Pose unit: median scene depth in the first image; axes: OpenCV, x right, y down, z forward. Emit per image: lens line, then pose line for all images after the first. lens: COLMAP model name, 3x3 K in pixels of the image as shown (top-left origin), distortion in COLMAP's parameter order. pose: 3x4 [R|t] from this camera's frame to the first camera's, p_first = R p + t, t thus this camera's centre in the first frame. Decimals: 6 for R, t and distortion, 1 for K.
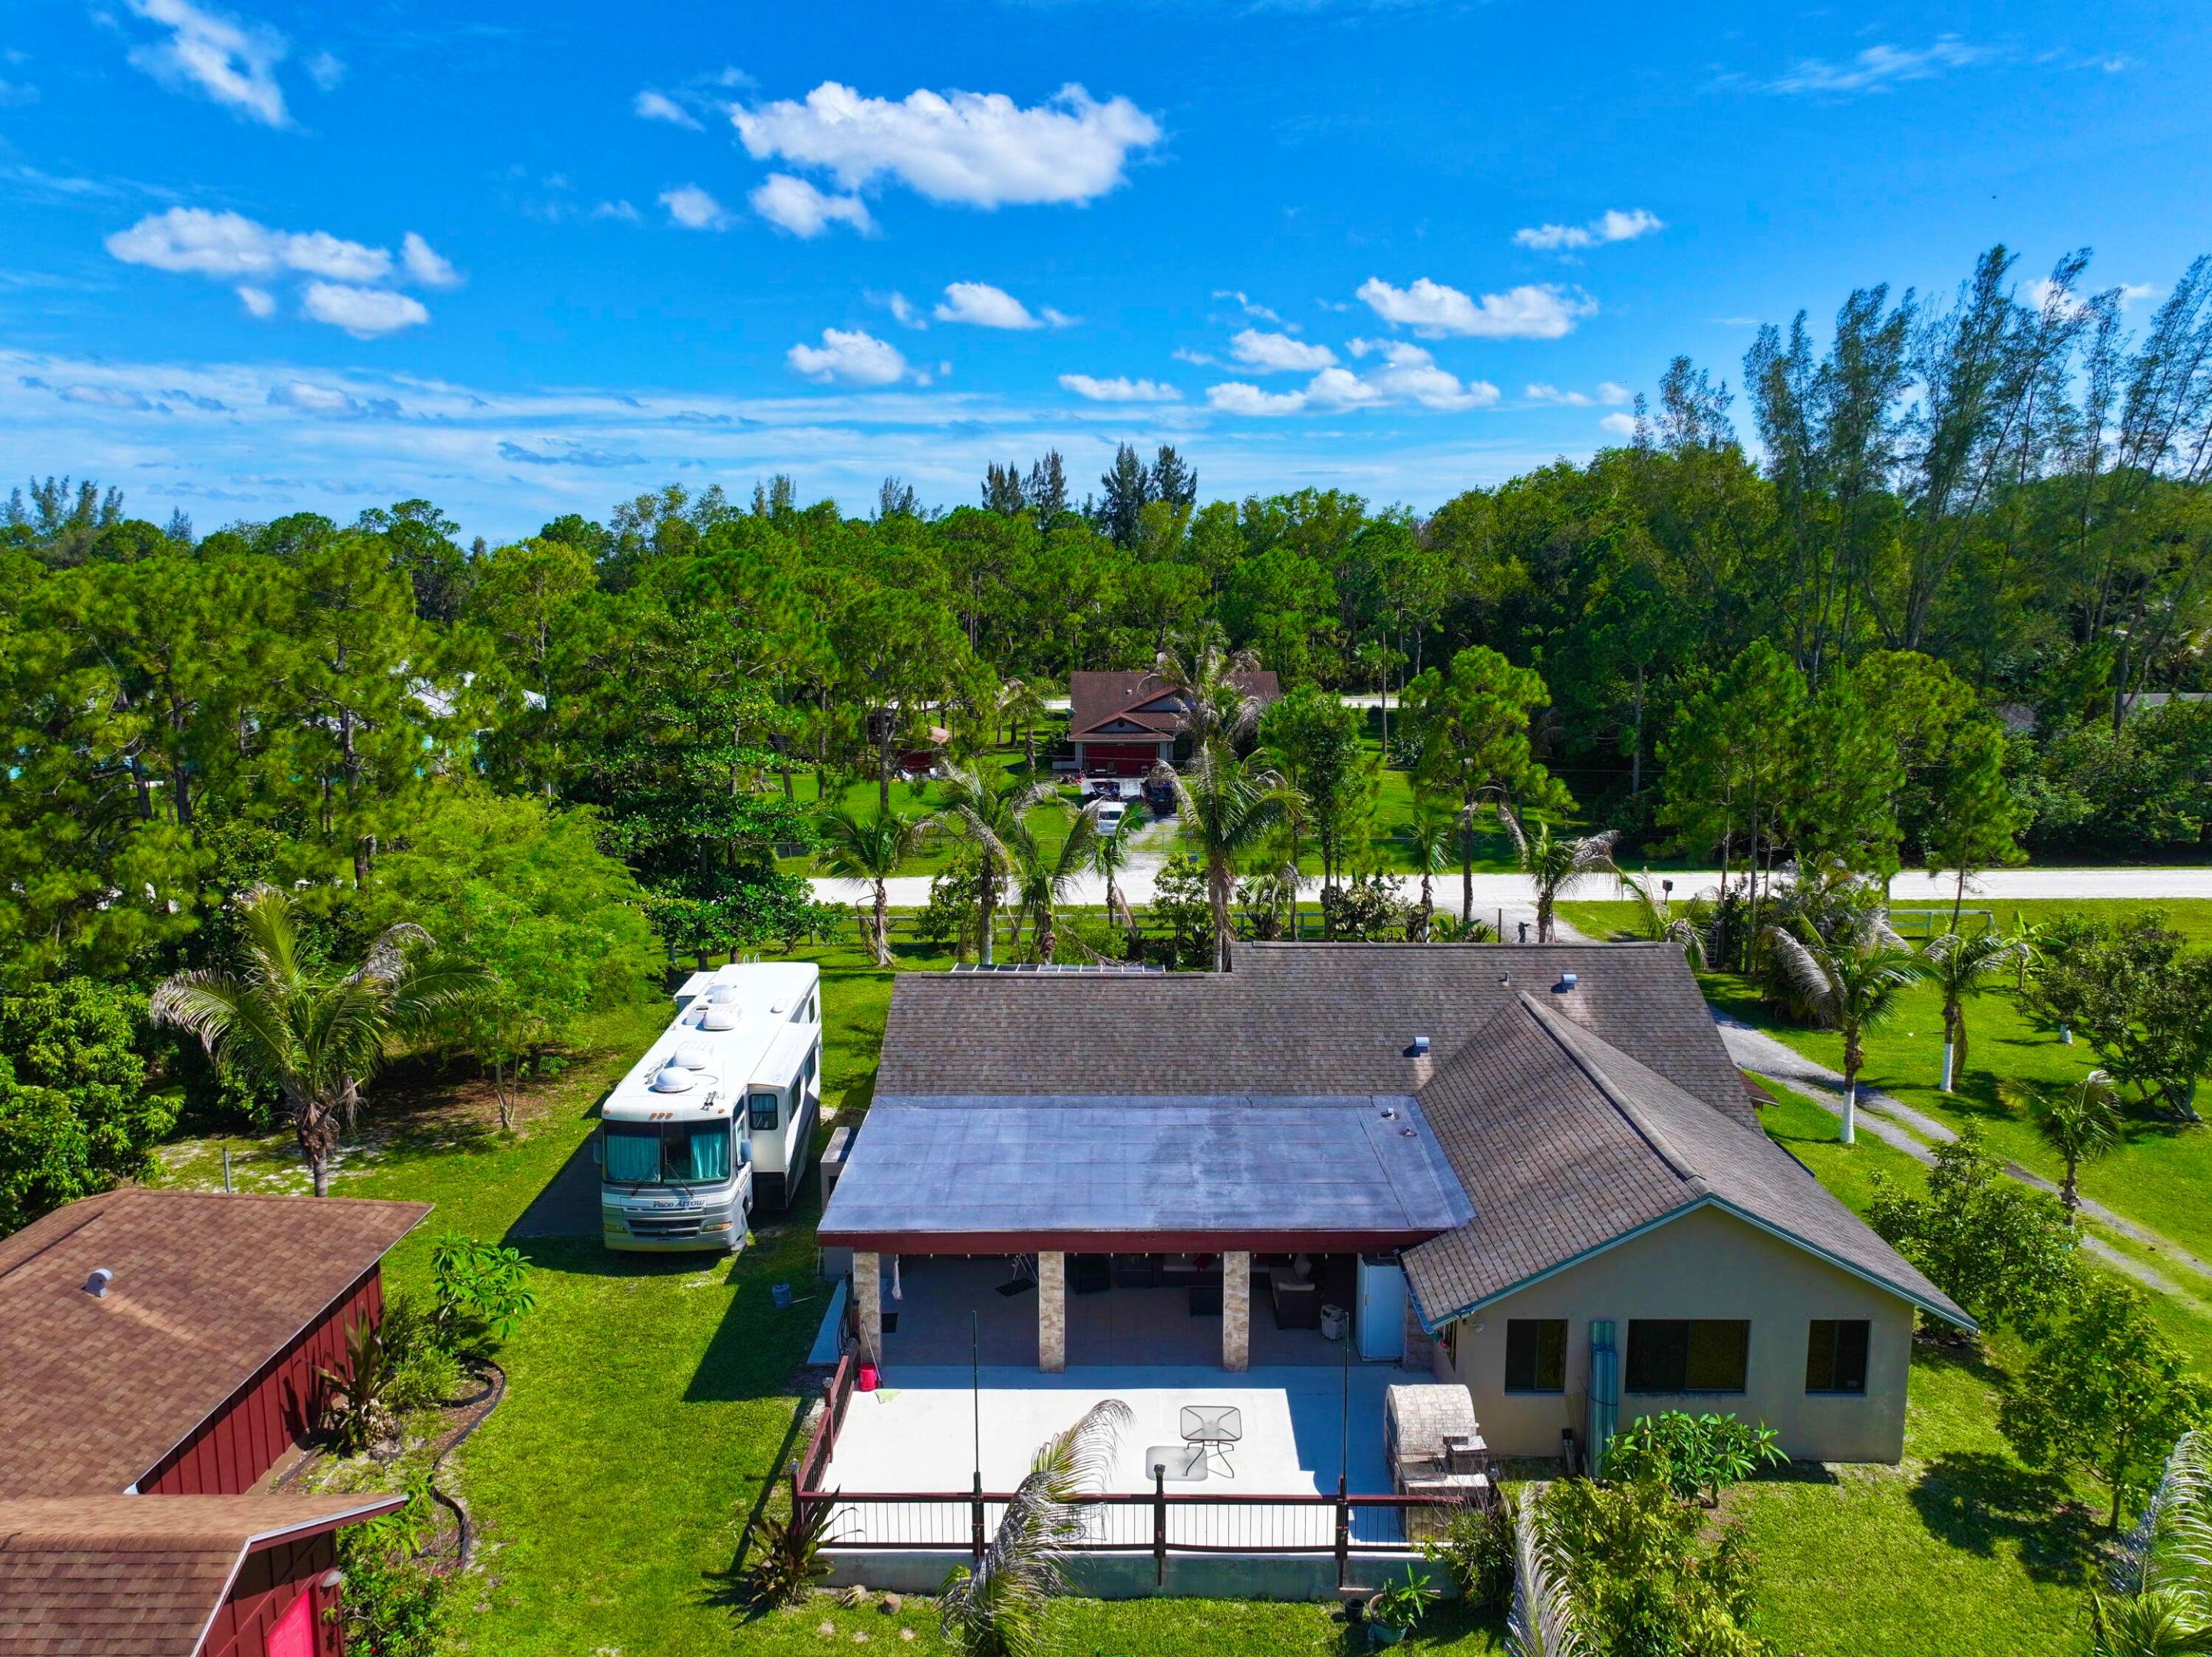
lens RADIAL K [[1551.5, 0, 1111.4], [0, 1551.5, 827.1], [0, 0, 1]] dist [-0.001914, 0.018345]
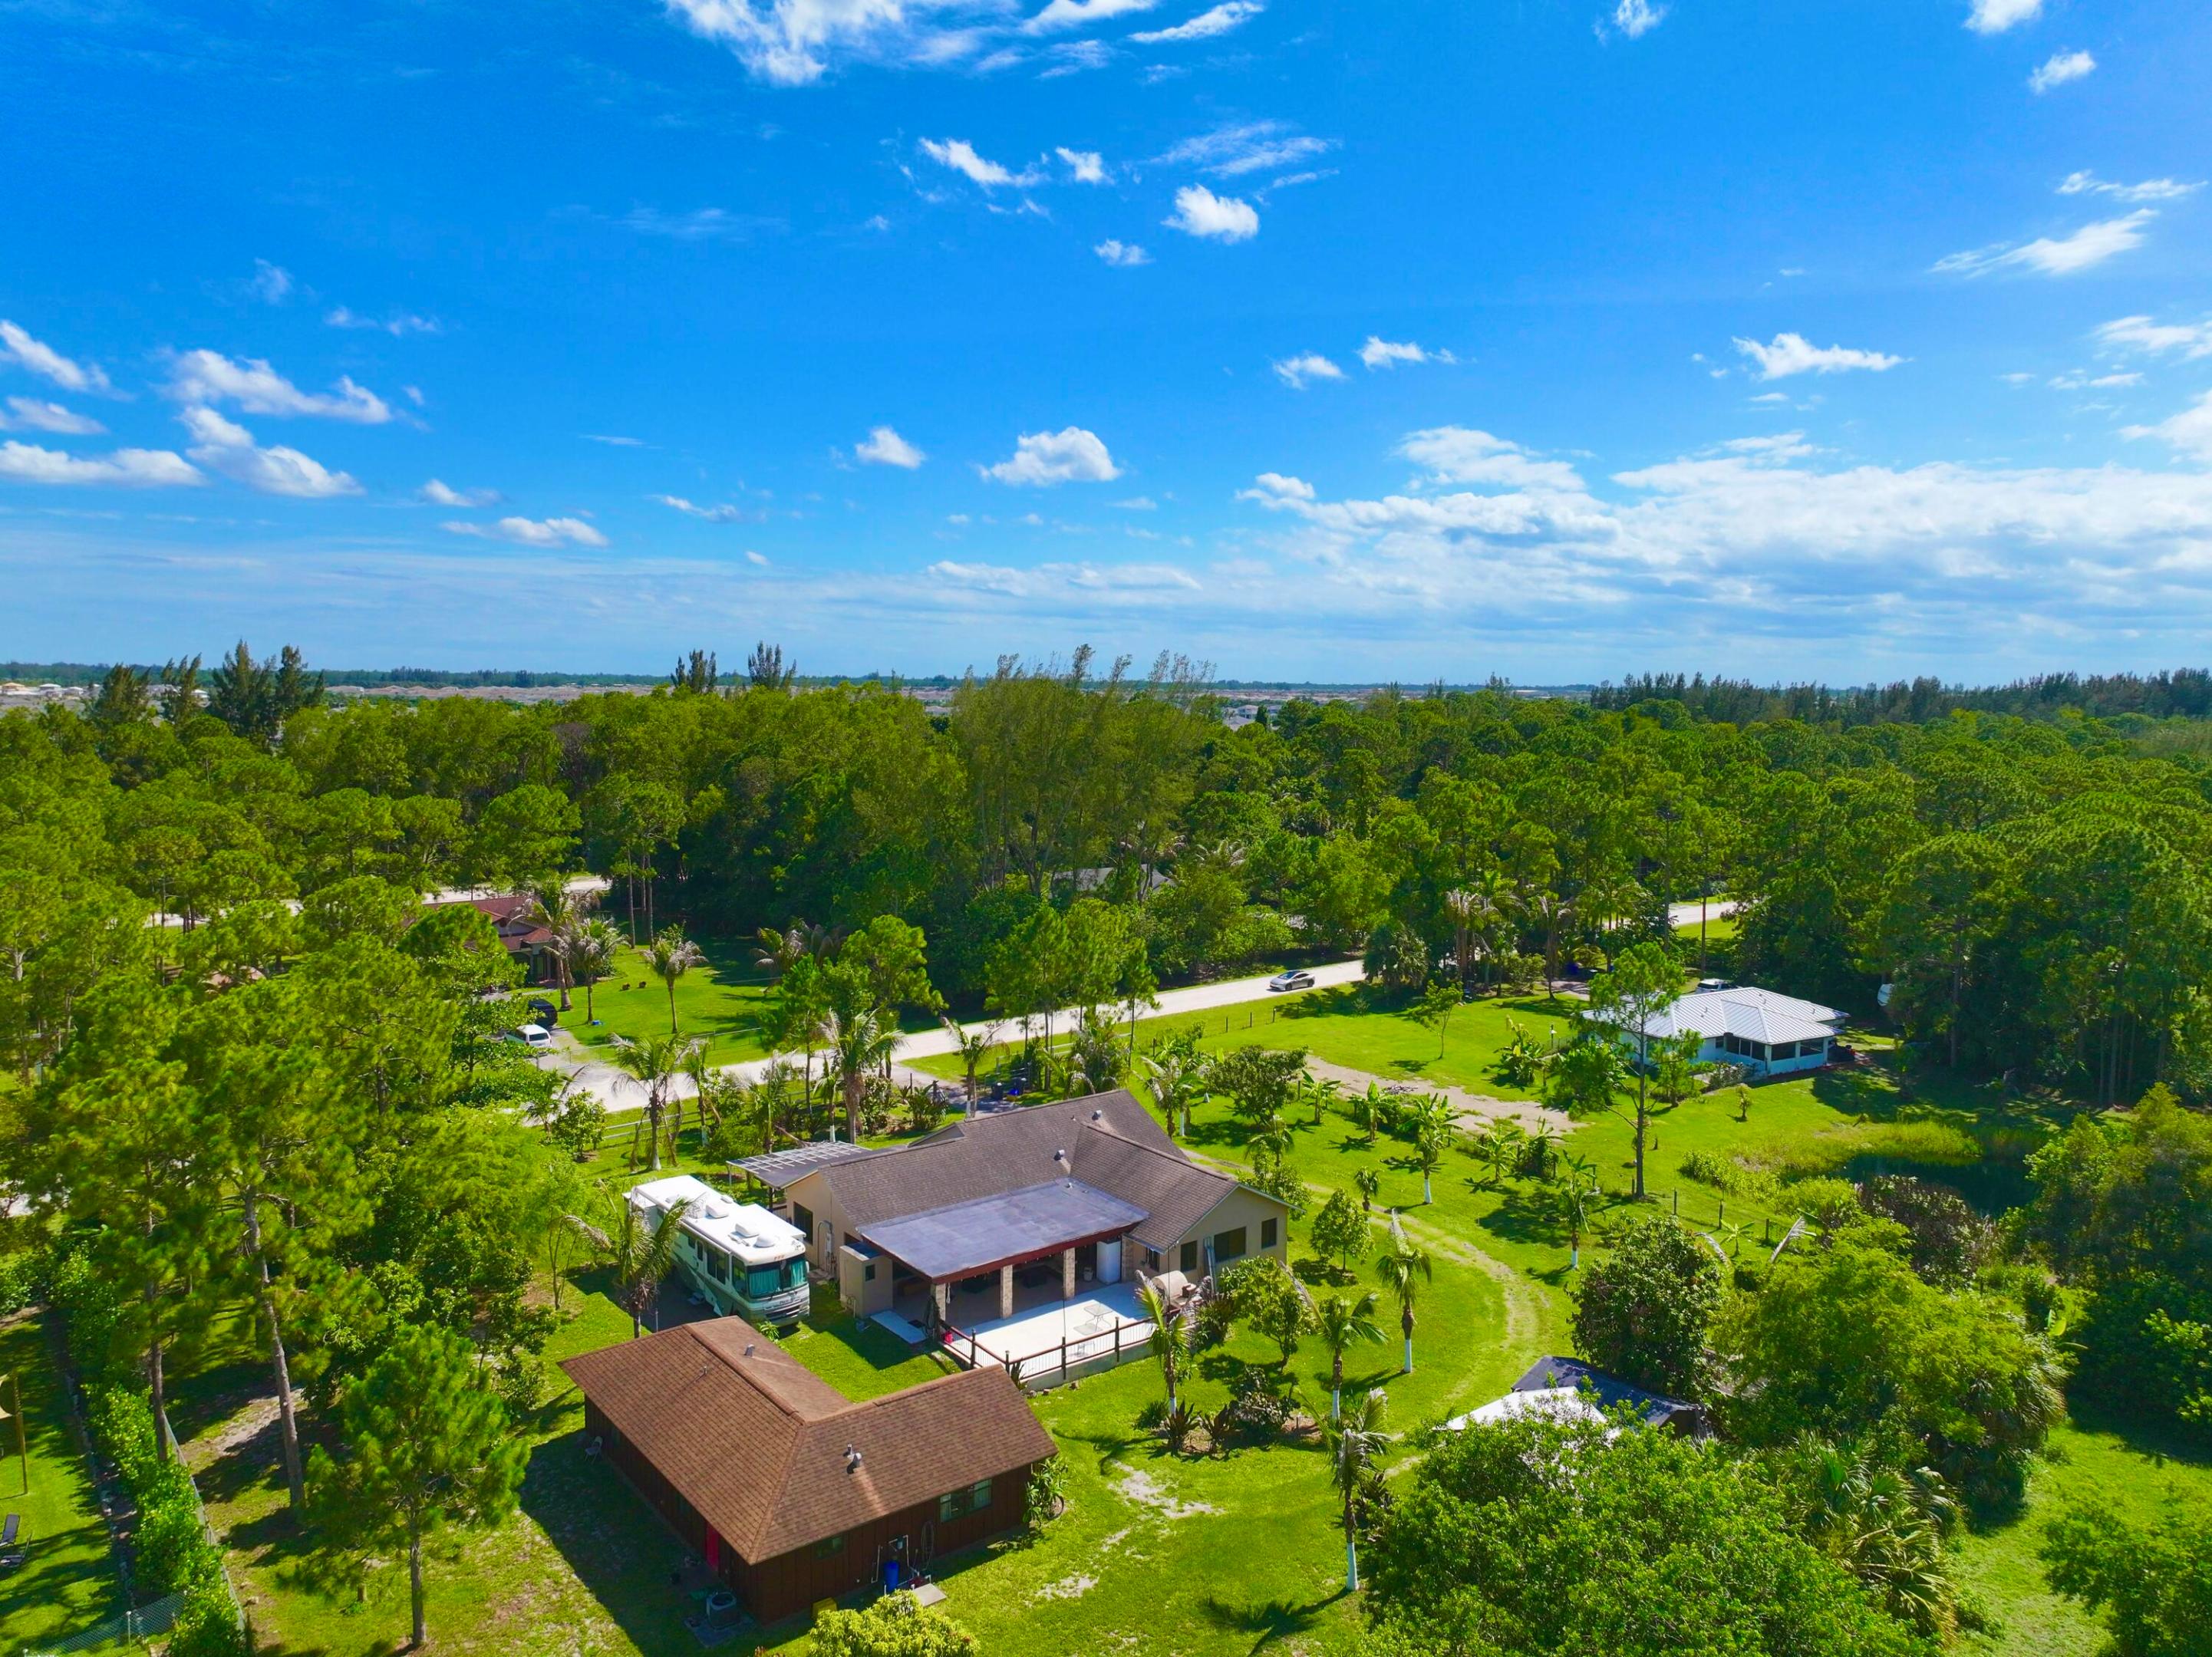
lens RADIAL K [[1546.9, 0, 1113.3], [0, 1546.9, 827.7], [0, 0, 1]] dist [0.002894, 0.005711]
pose [[0.781373, -0.049026, 0.622136, -1.114513], [0.090292, 0.995301, -0.034969, -0.243773], [-0.617498, 0.083498, 0.782128, -0.829324]]
